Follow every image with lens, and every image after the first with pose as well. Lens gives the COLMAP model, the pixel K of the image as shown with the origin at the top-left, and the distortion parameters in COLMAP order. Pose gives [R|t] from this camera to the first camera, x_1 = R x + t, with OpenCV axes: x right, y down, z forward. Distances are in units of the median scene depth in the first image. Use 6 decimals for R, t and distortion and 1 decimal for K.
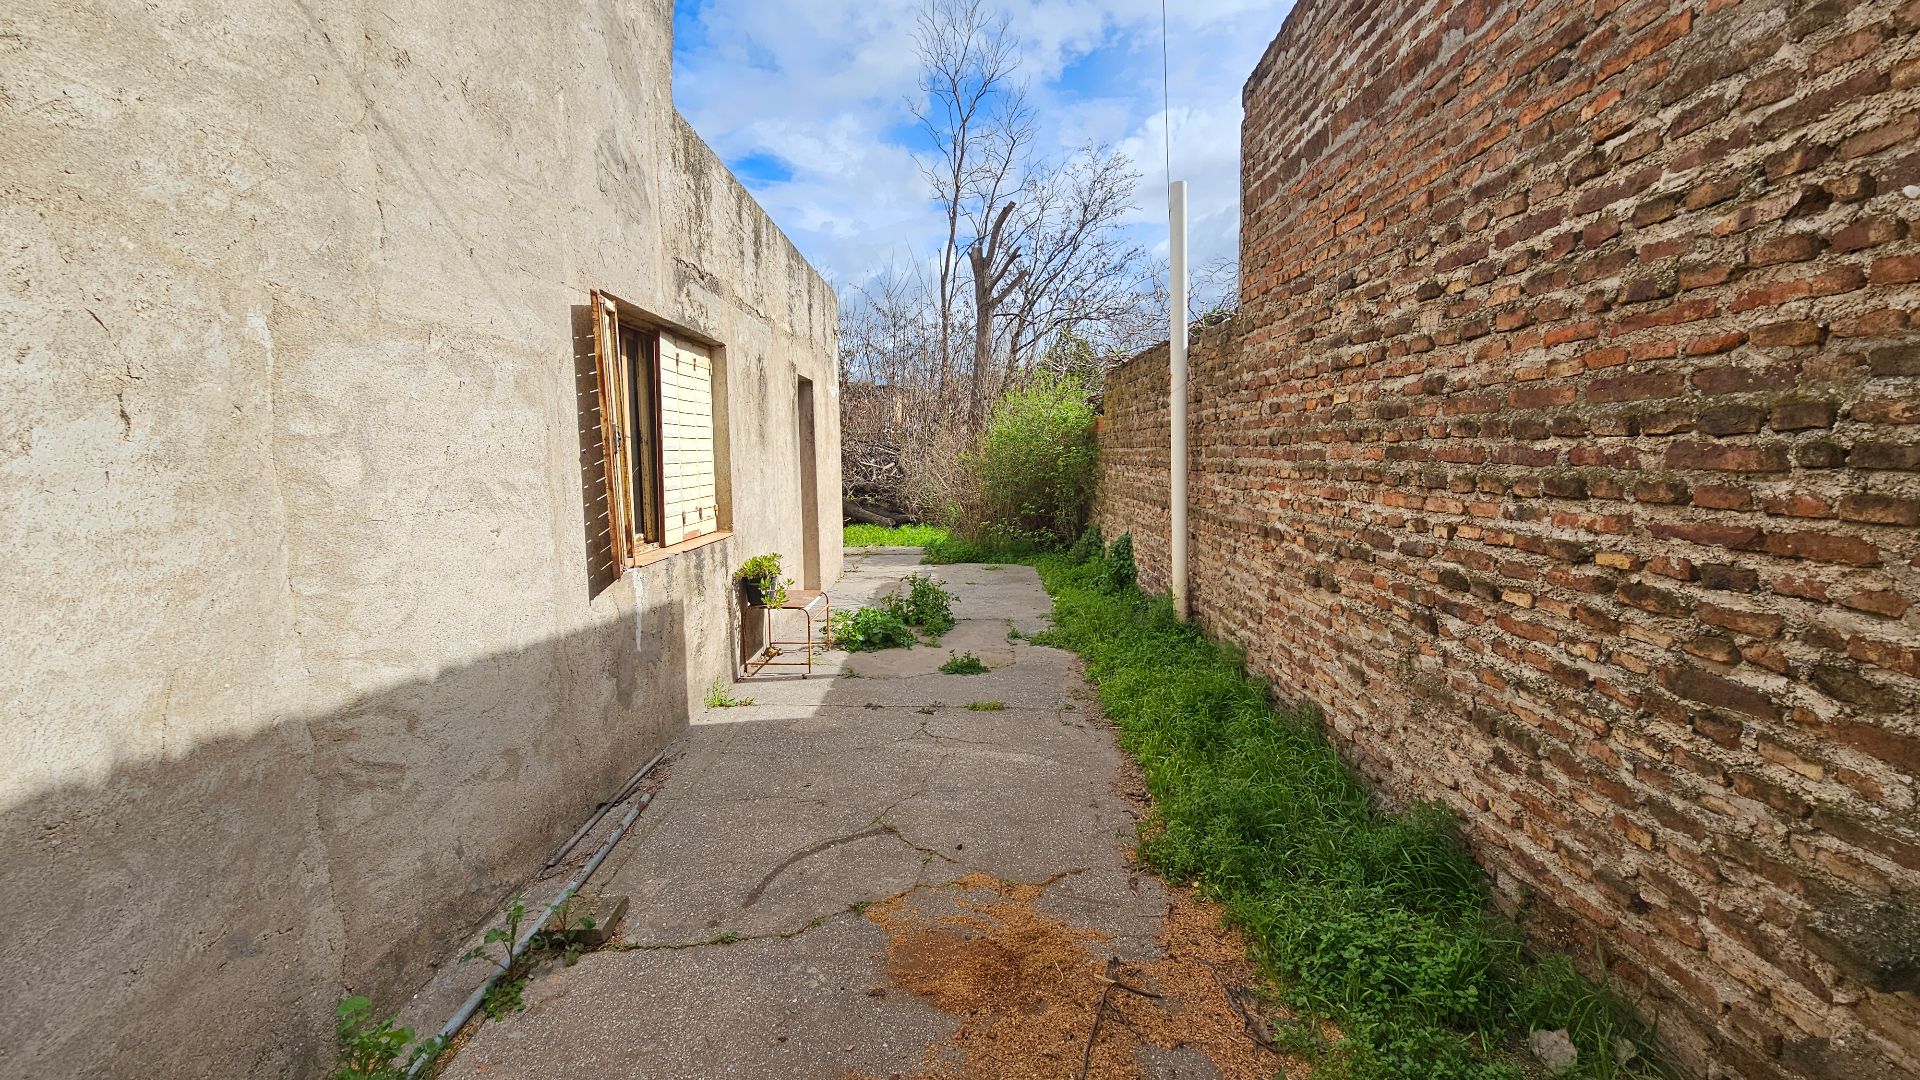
lens RADIAL K [[786.7, 0, 965.6], [0, 786.7, 528.4], [0, 0, 1]] dist [-0.001735, 0.000497]
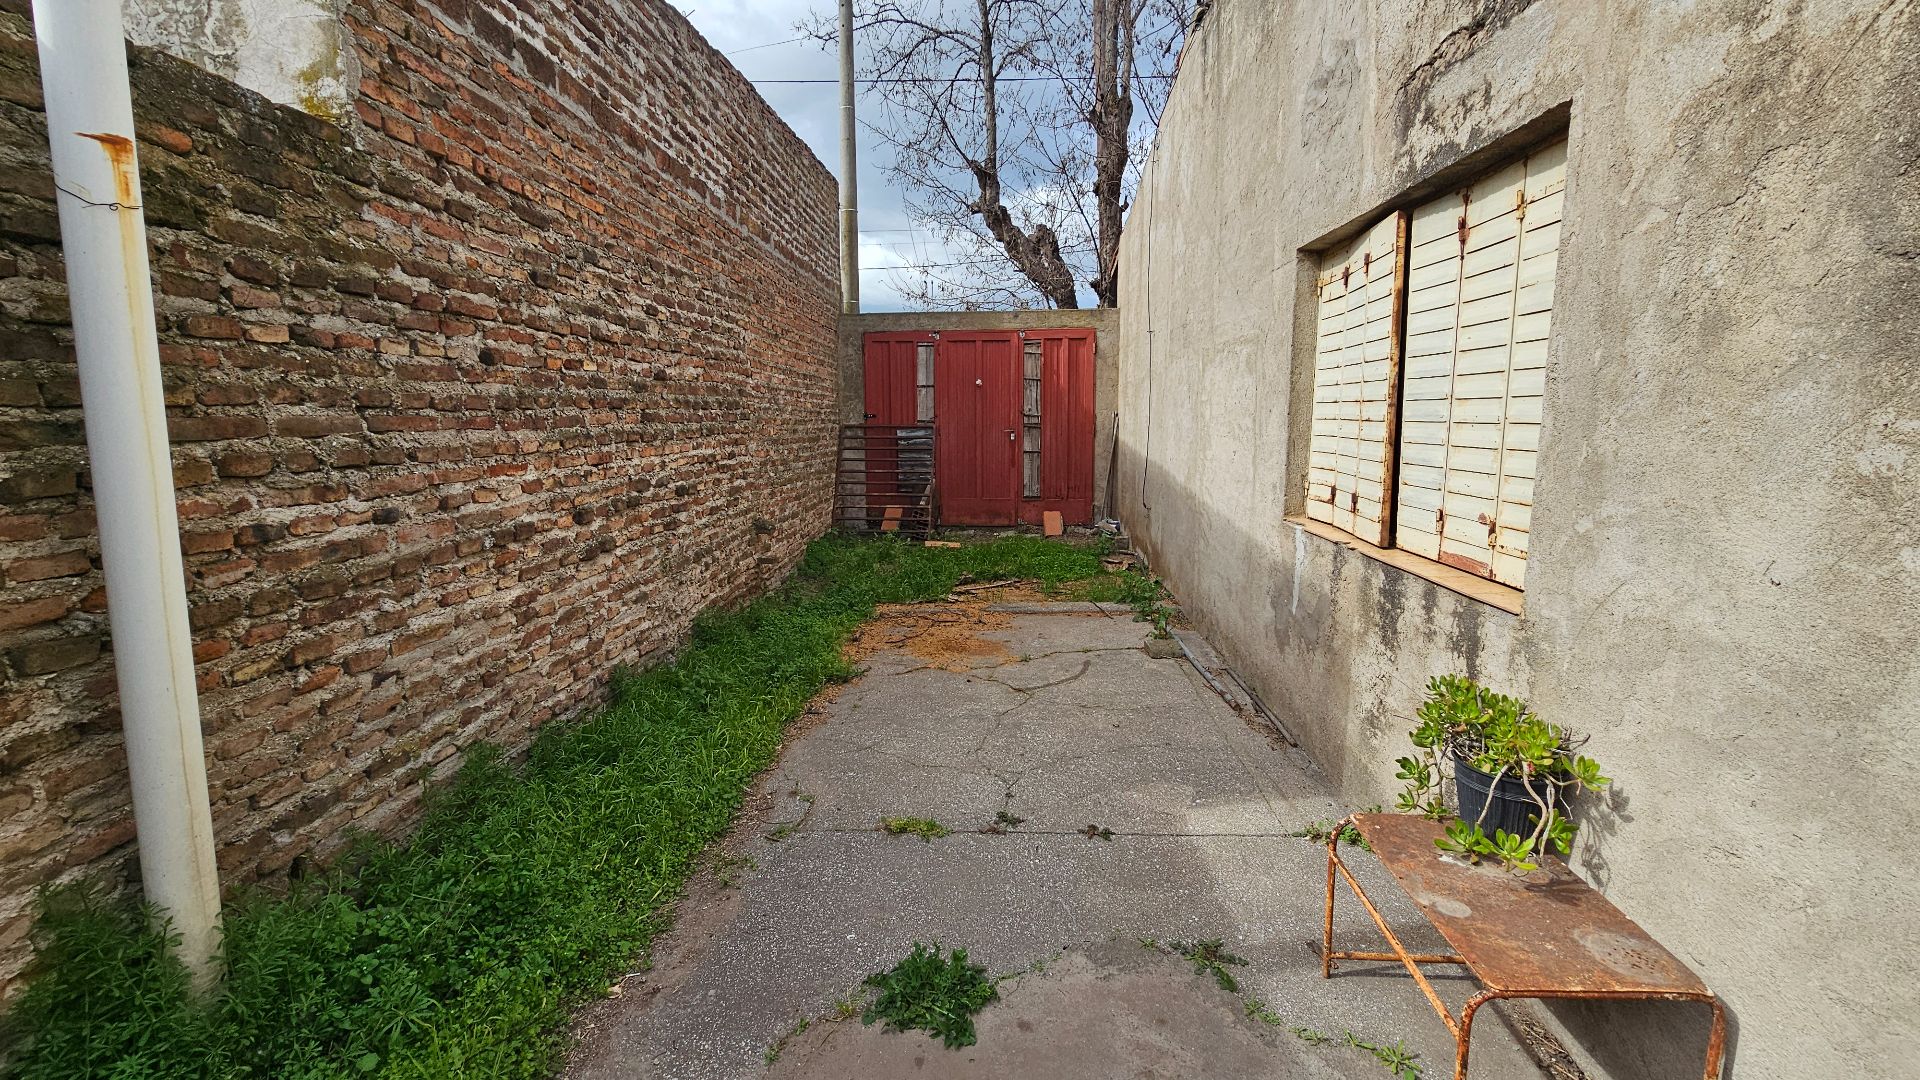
lens RADIAL K [[786.7, 0, 965.6], [0, 786.7, 528.4], [0, 0, 1]] dist [-0.001735, 0.000497]
pose [[-0.998951, 0.011749, 0.044255, -0.066775], [0.022133, 0.970007, 0.242066, -0.218956], [-0.040084, 0.242791, -0.969250, 2.254112]]
